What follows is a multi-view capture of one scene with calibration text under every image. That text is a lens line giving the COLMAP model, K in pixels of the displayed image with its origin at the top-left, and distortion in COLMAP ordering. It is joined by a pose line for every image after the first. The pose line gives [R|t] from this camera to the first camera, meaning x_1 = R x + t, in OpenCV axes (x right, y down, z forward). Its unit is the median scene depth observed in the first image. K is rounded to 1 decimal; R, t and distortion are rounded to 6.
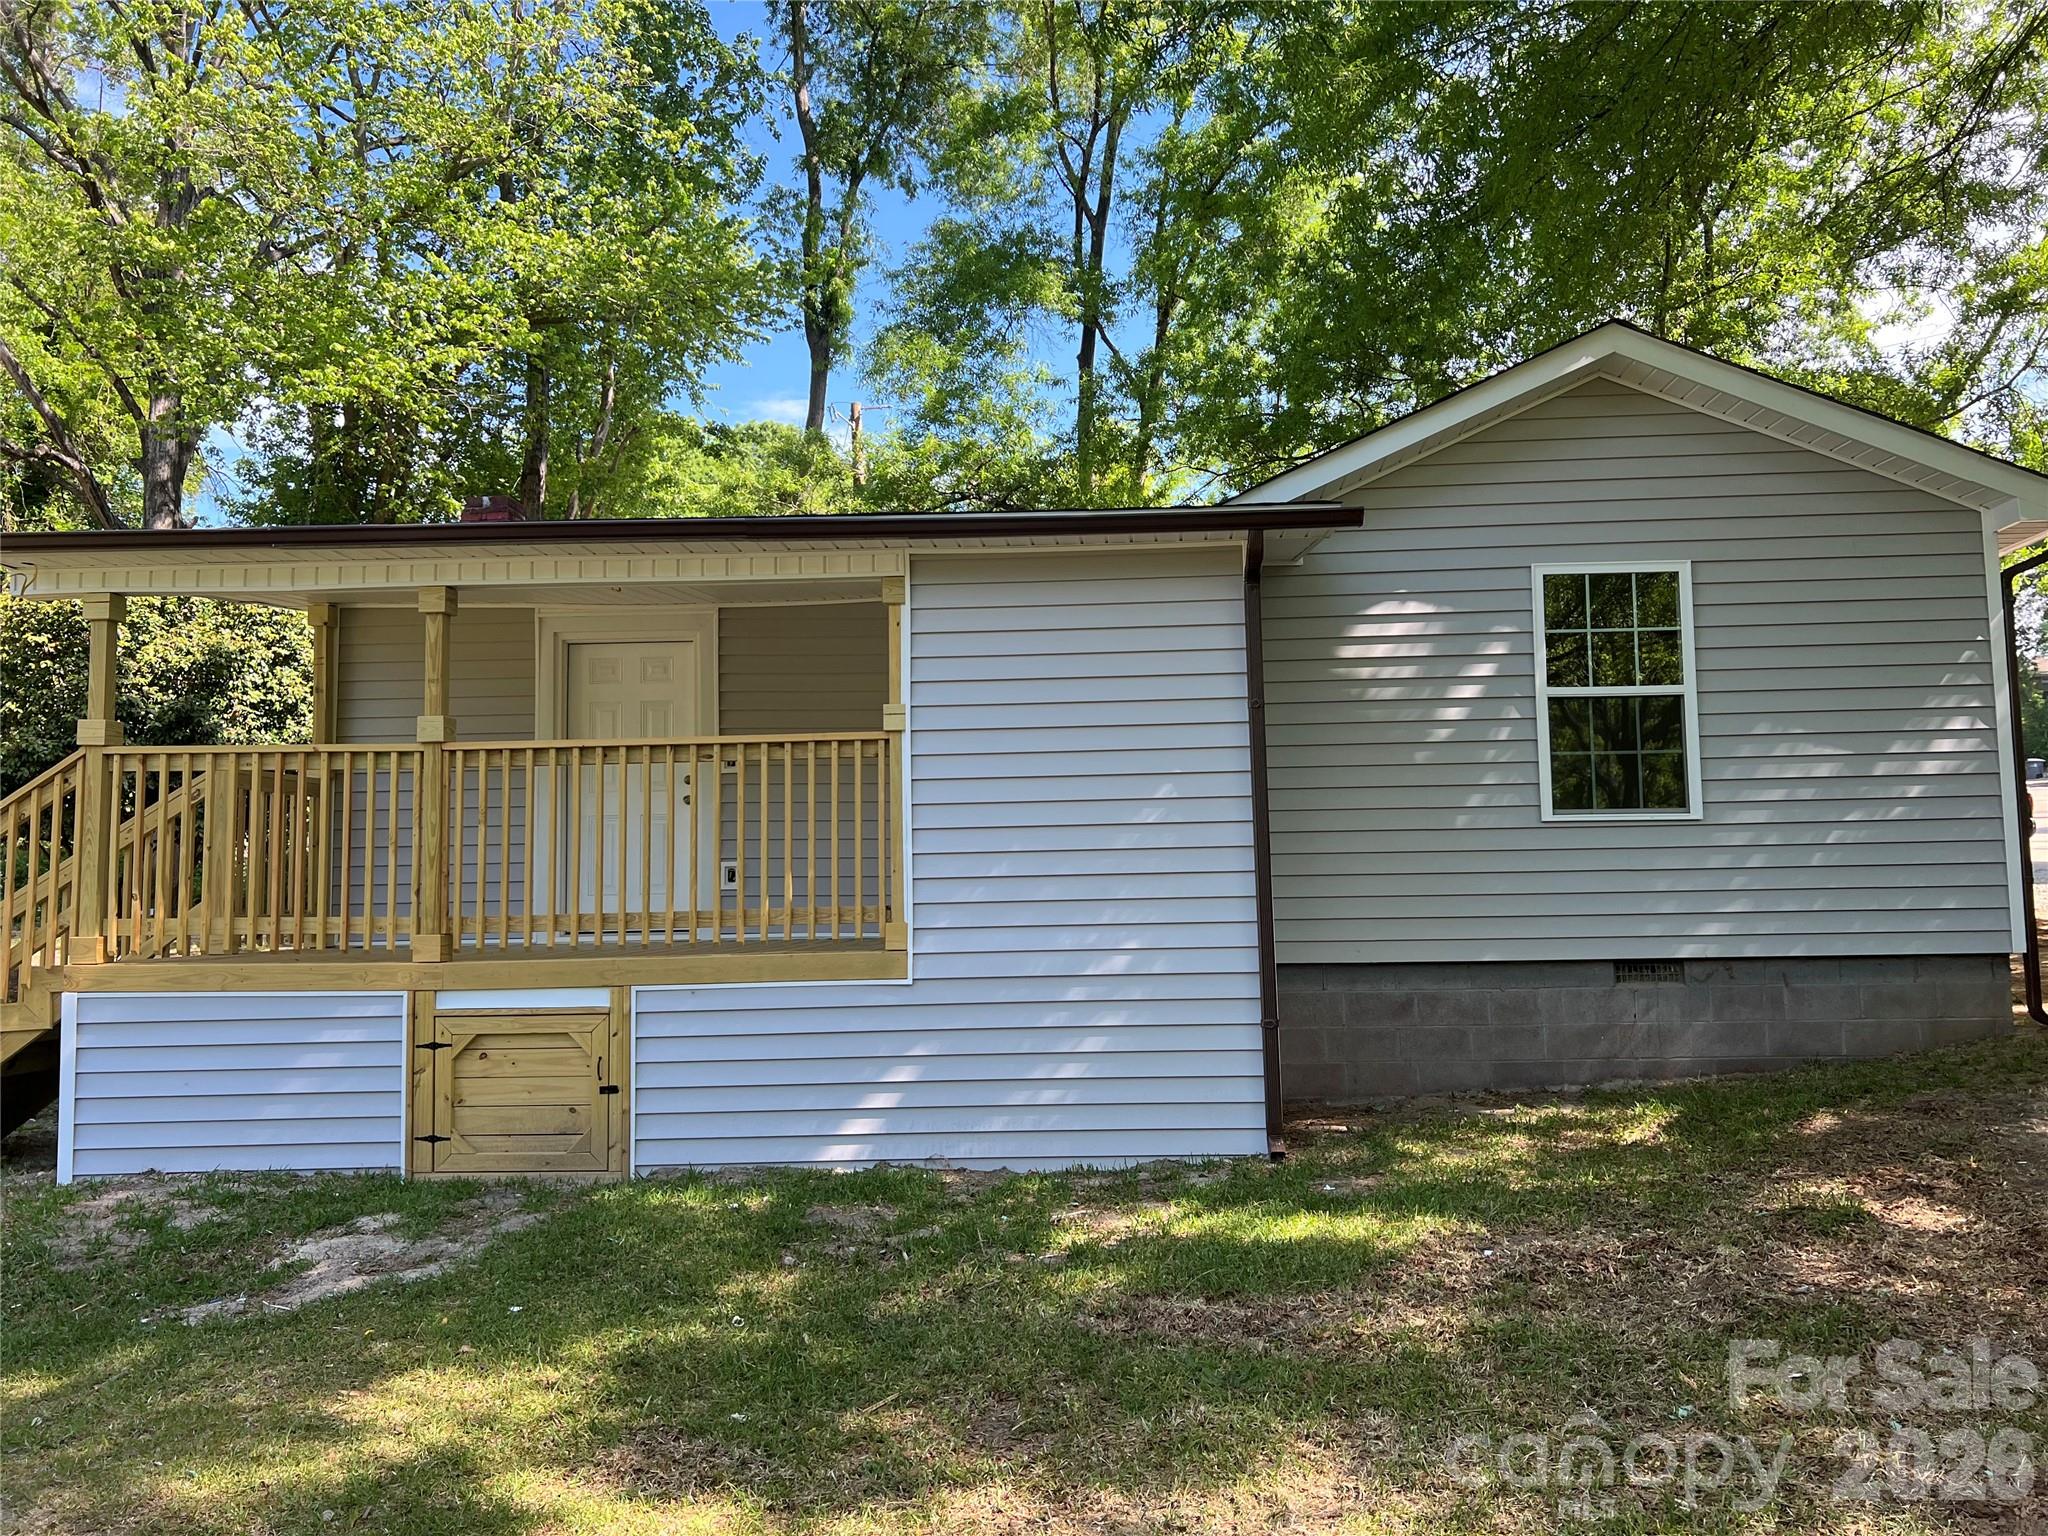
lens RADIAL K [[1550.0, 0, 1029.6], [0, 1550.0, 774.2], [0, 0, 1]] dist [0.059568, -0.050390]
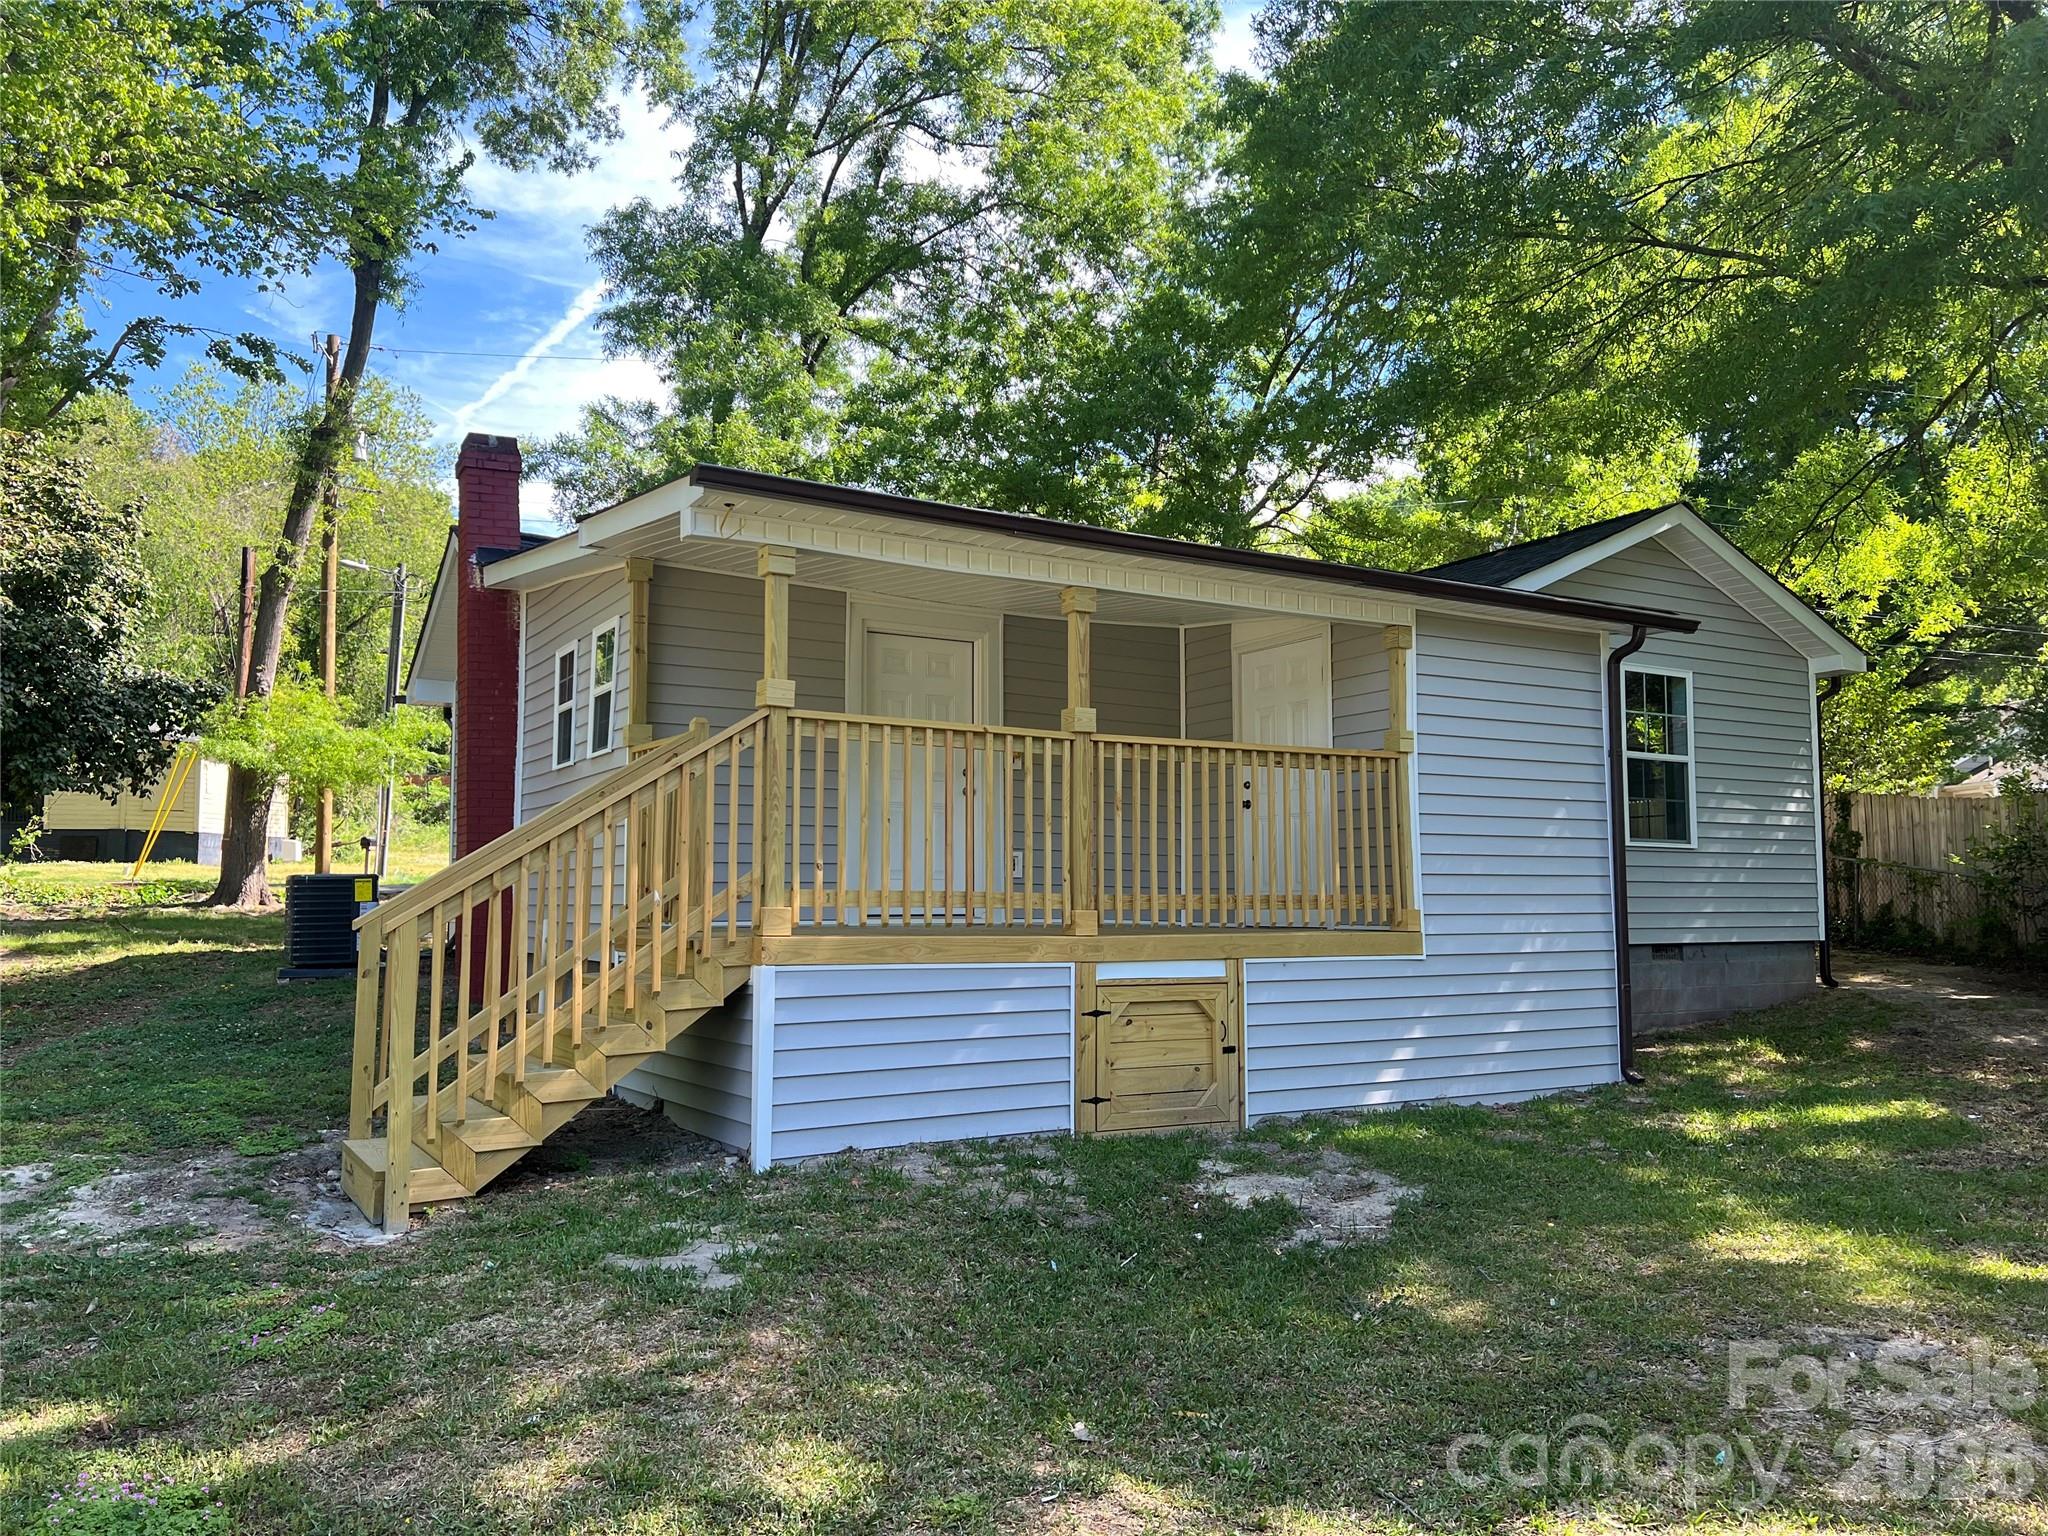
lens RADIAL K [[1550.0, 0, 1039.7], [0, 1550.0, 766.1], [0, 0, 1]] dist [0.059568, -0.050390]
pose [[0.837543, 0.067472, 0.542189, -0.899376], [-0.060645, 0.997694, -0.030476, 0.034142], [-0.542995, -0.007356, 0.839704, 0.110262]]
